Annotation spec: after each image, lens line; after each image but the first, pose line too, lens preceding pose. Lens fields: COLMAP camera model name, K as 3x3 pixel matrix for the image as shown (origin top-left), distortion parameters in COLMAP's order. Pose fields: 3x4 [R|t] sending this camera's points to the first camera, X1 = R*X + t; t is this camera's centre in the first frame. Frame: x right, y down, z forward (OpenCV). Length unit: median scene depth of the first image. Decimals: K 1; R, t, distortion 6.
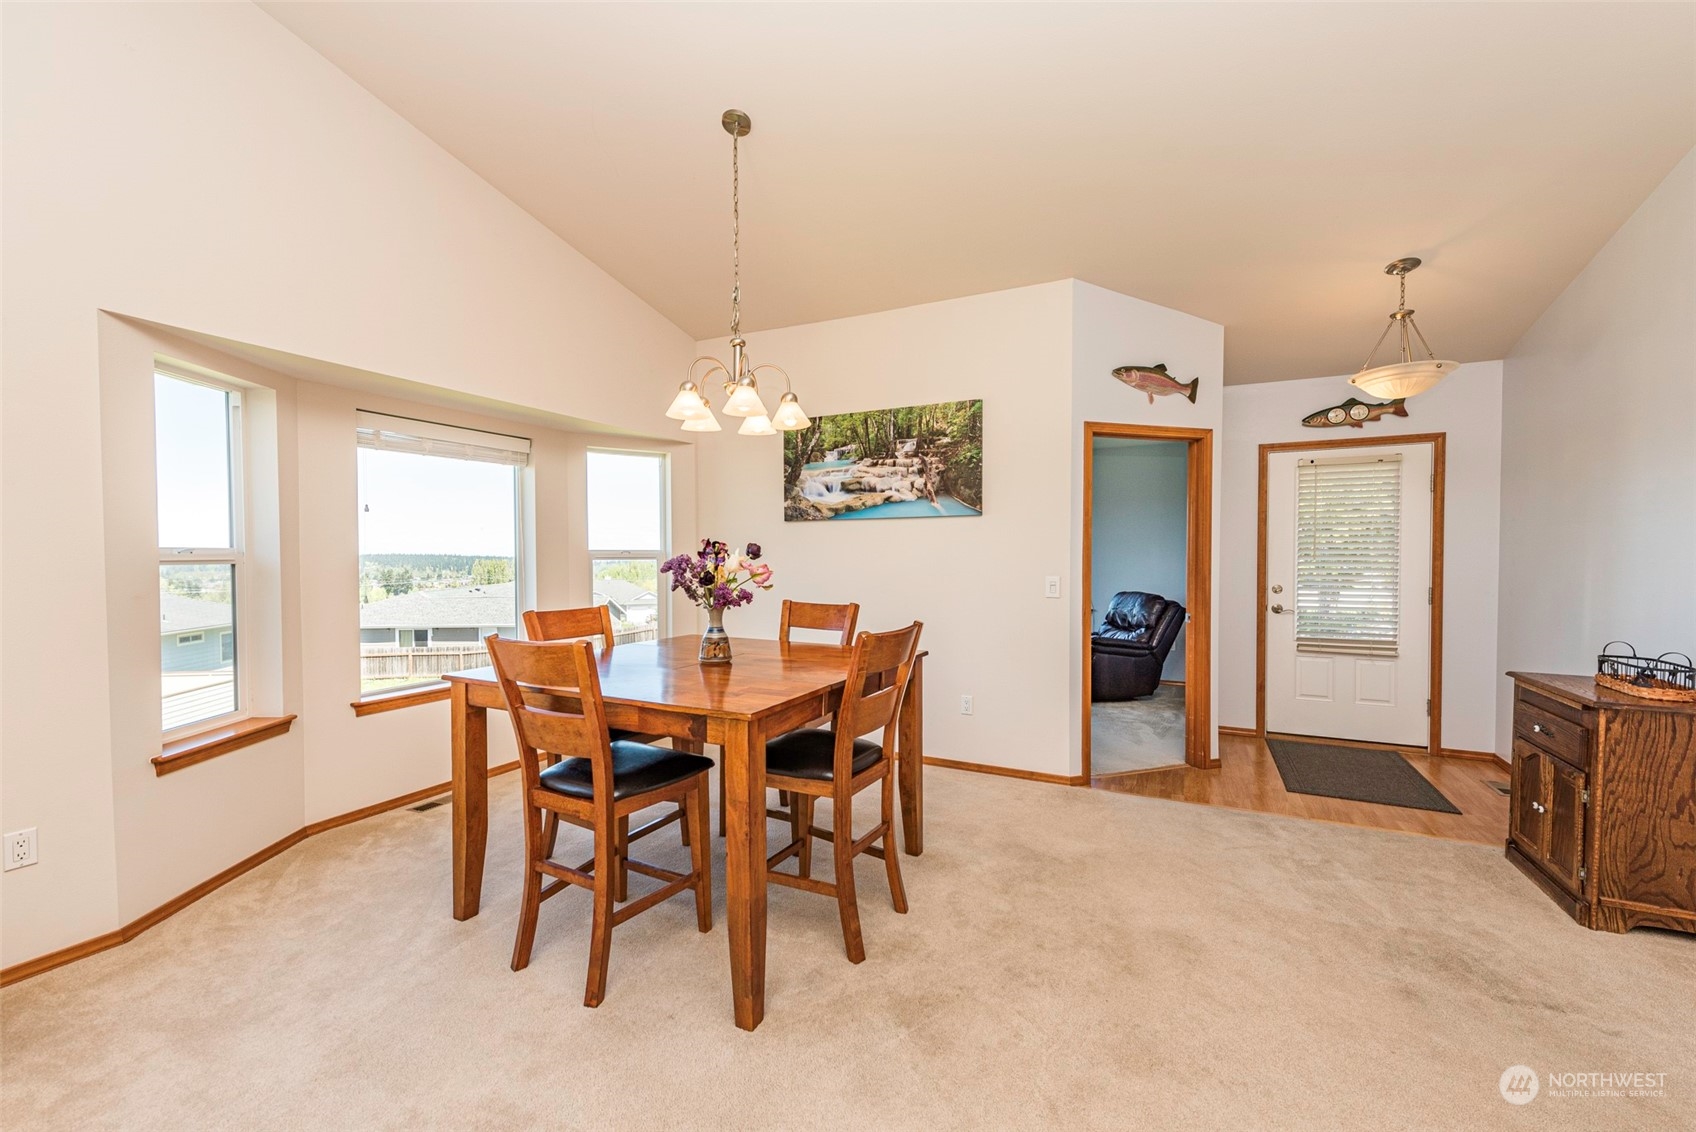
lens RADIAL K [[682.8, 0, 848.0], [0, 682.8, 566.0], [0, 0, 1]] dist [0.011384, -0.000225]
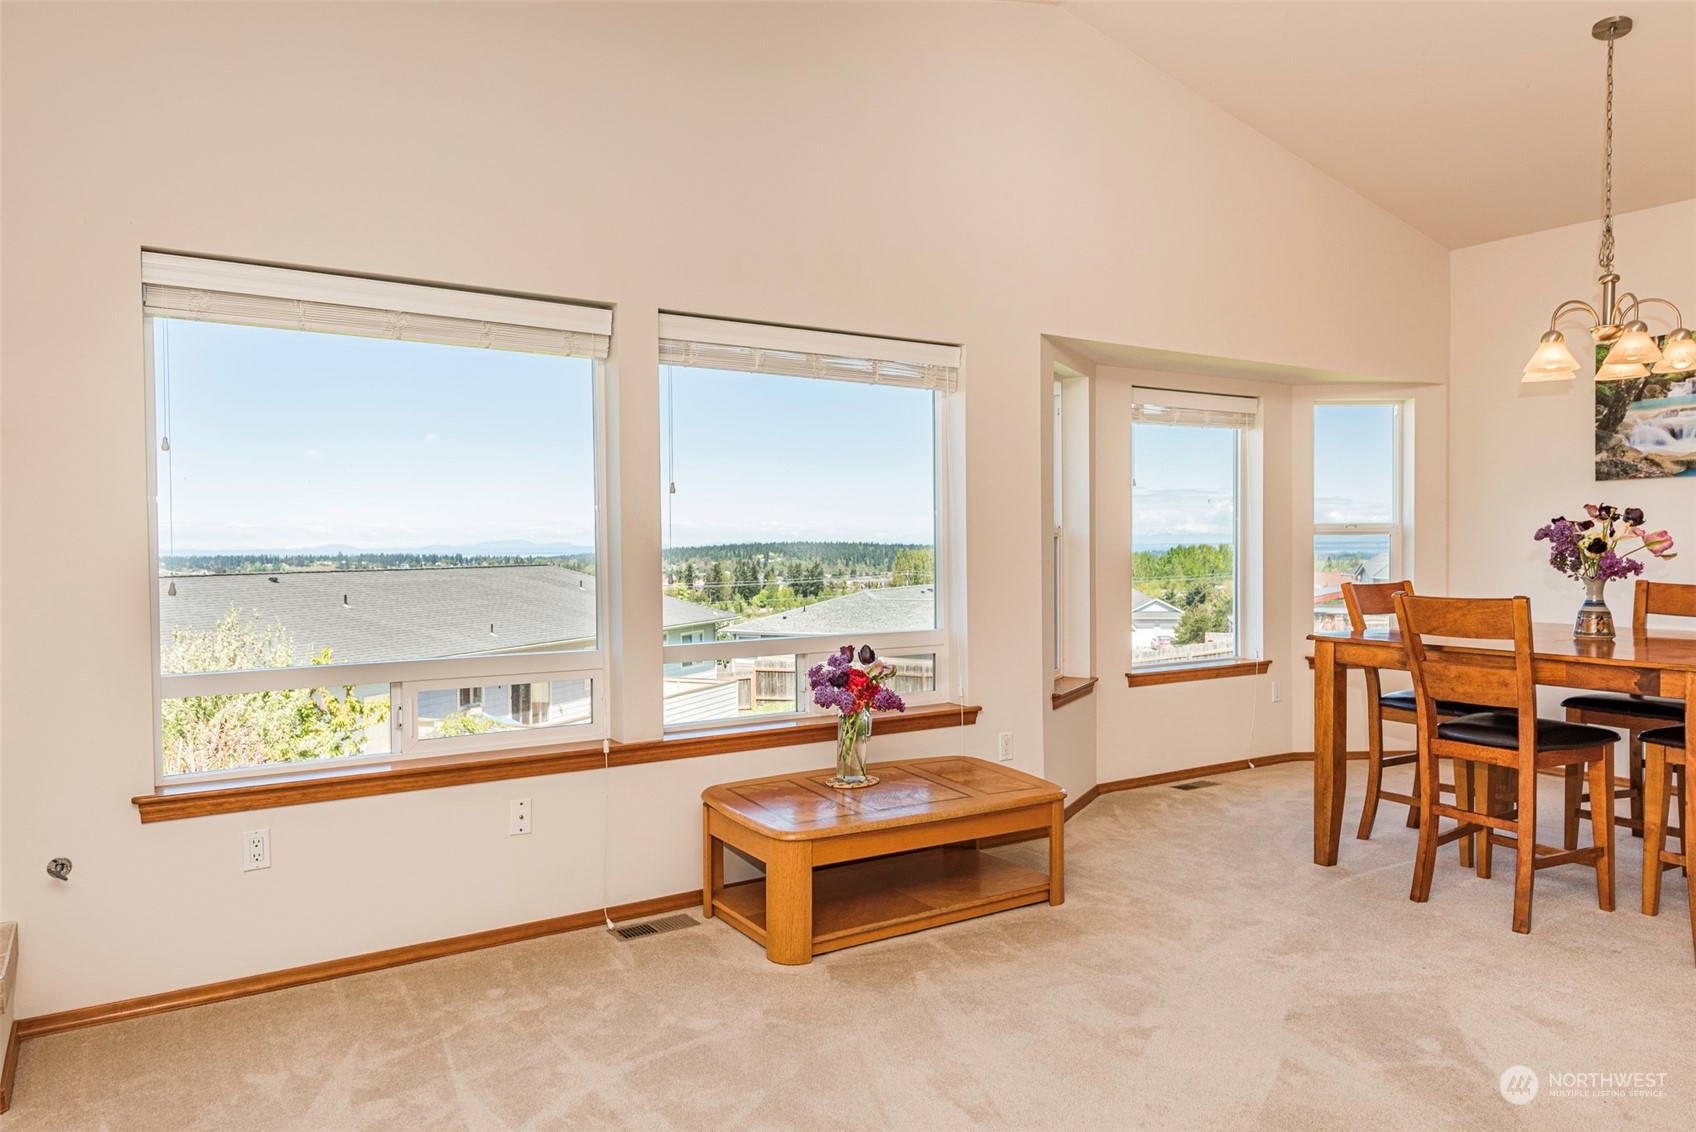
lens RADIAL K [[1105.1, 0, 848.0], [0, 1105.1, 566.0], [0, 0, 1]] dist [0.004425, -0.000602]
pose [[0.853354, 0.005720, -0.521300, -0.185556], [-0.001927, 0.999968, 0.007818, 0.022740], [0.521328, -0.005667, 0.853338, -0.529137]]
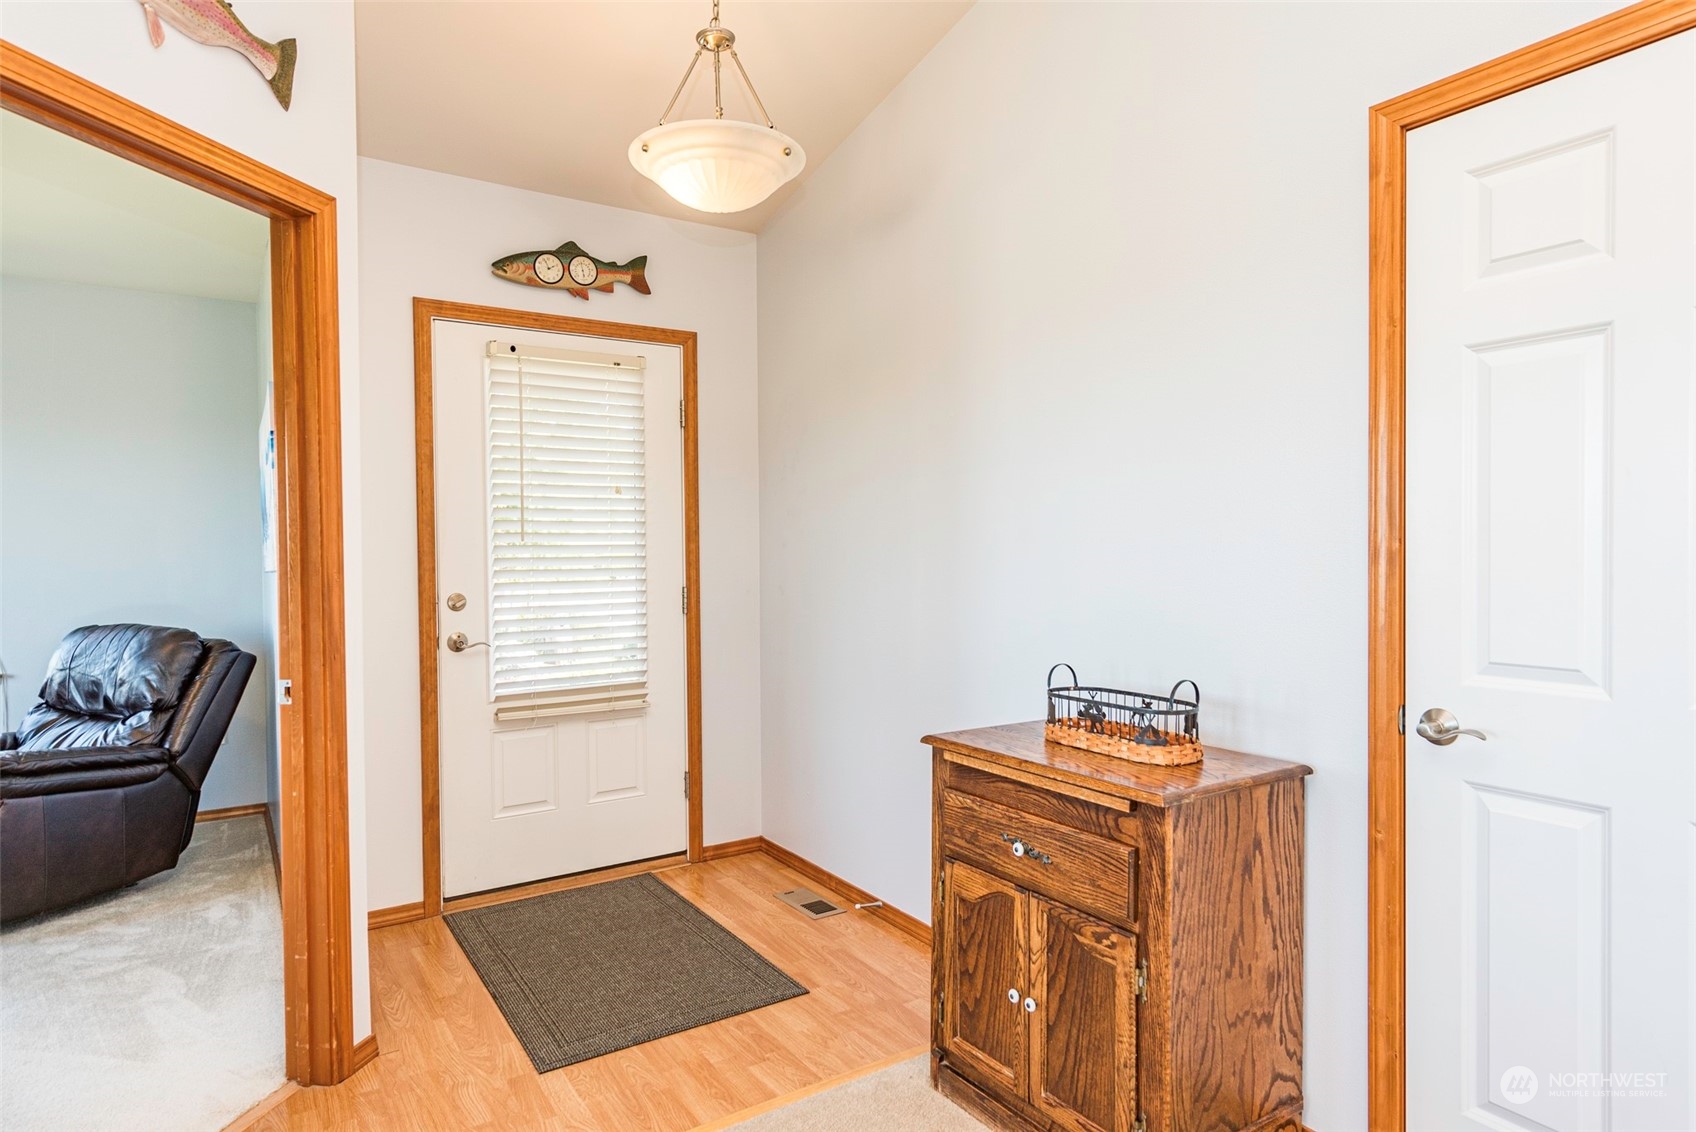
lens RADIAL K [[954.0, 0, 848.0], [0, 954.0, 566.0], [0, 0, 1]] dist [0.003014, 0.000013]
pose [[0.502090, -0.020616, 0.864570, 0.196481], [0.023209, 0.999677, 0.010360, 0.008071], [-0.864504, 0.014864, 0.502406, 0.457933]]
